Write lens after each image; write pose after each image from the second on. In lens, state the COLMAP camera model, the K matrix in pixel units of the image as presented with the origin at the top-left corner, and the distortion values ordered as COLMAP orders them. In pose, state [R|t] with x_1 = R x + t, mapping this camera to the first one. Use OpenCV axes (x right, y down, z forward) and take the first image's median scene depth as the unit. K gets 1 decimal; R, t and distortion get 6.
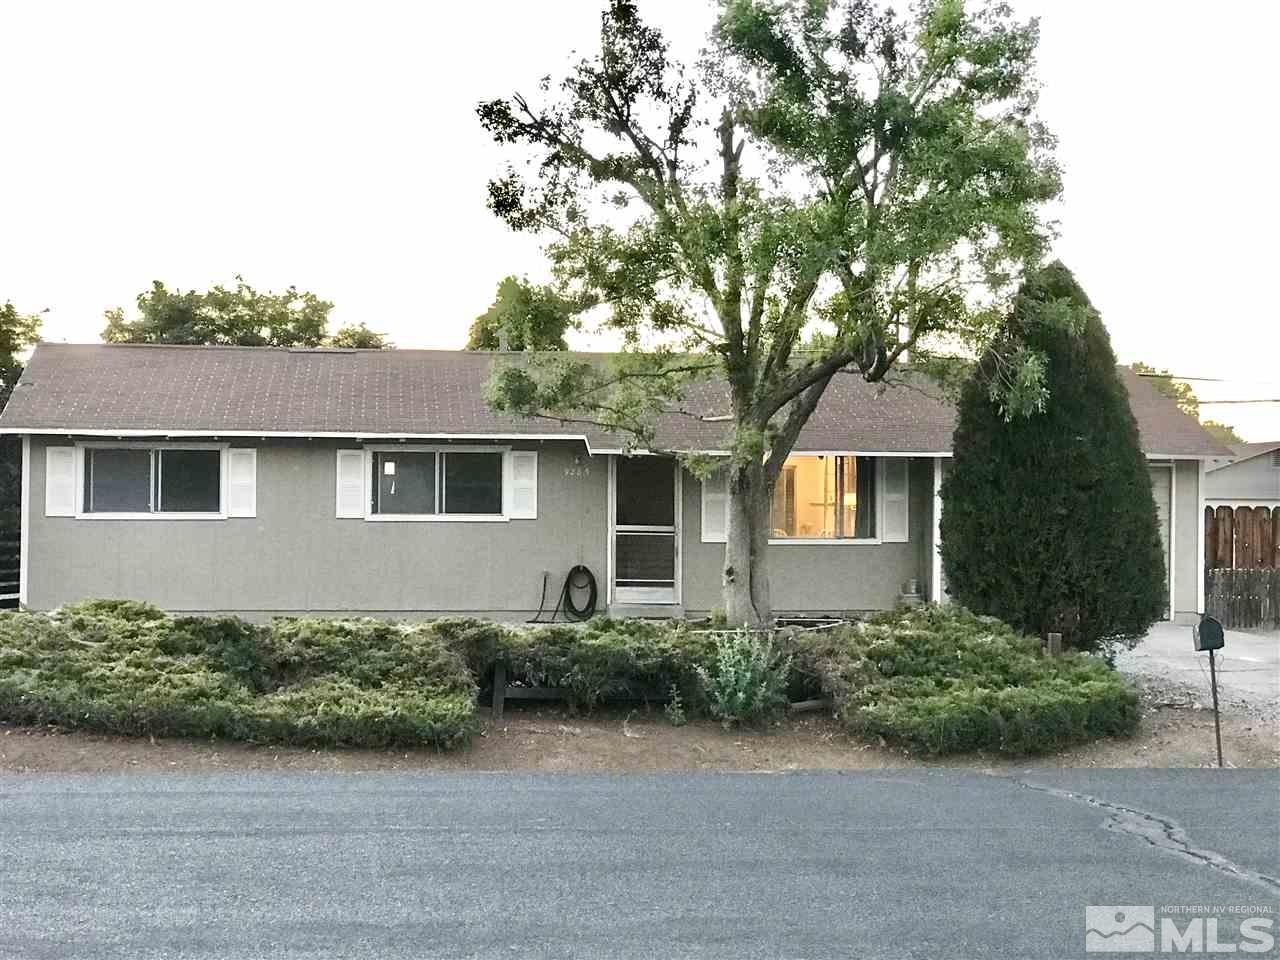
lens RADIAL K [[2138.6, 0, 640.0], [0, 2138.6, 480.0], [0, 0, 1]] dist [-0.216257, 2.158667]
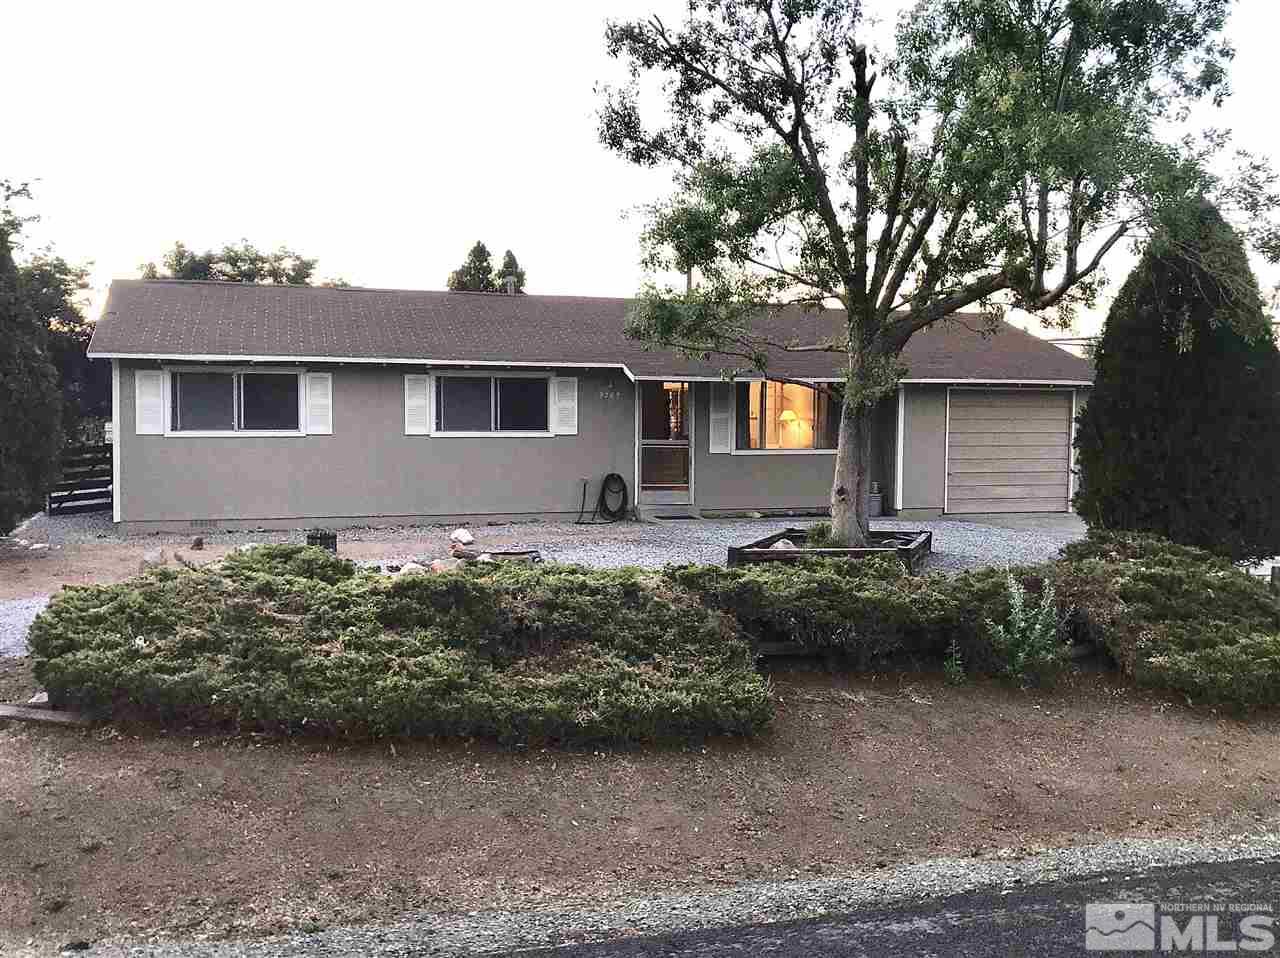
lens RADIAL K [[1224.2, 0, 640.0], [0, 1224.2, 479.0], [0, 0, 1]] dist [0.112314, -0.308492]
pose [[0.985554, -0.009625, 0.169091, -0.202120], [-0.002415, 0.997483, 0.070858, -0.008422], [-0.169347, -0.070243, 0.983050, 0.513929]]
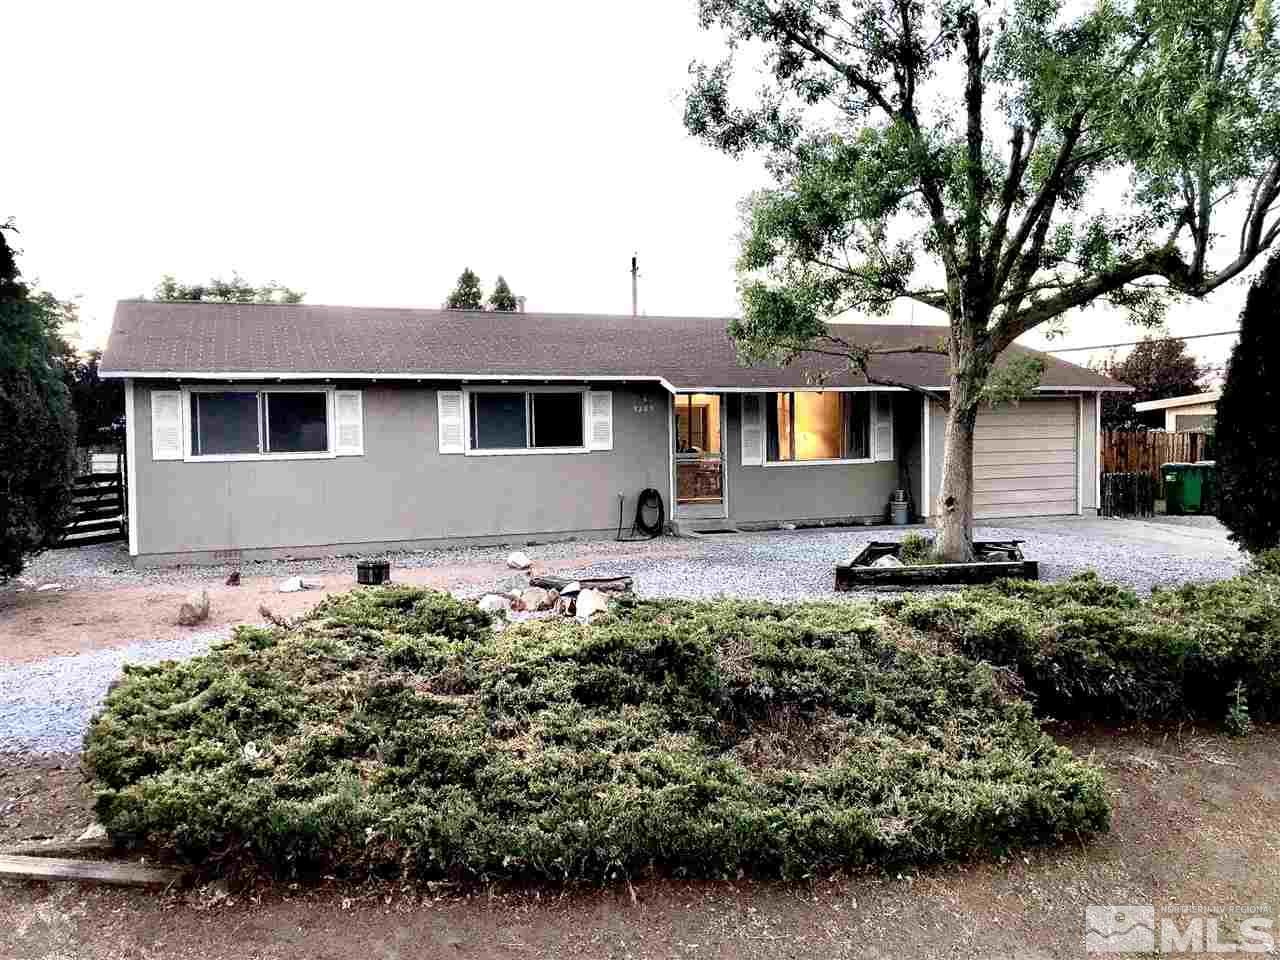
lens RADIAL K [[1051.1, 0, 640.0], [0, 1051.1, 480.0], [0, 0, 1]] dist [0.071742, -0.136115]
pose [[0.969206, -0.032769, 0.244061, -0.271798], [0.018611, 0.998019, 0.060095, 0.000979], [-0.245547, -0.053702, 0.967896, 0.699980]]
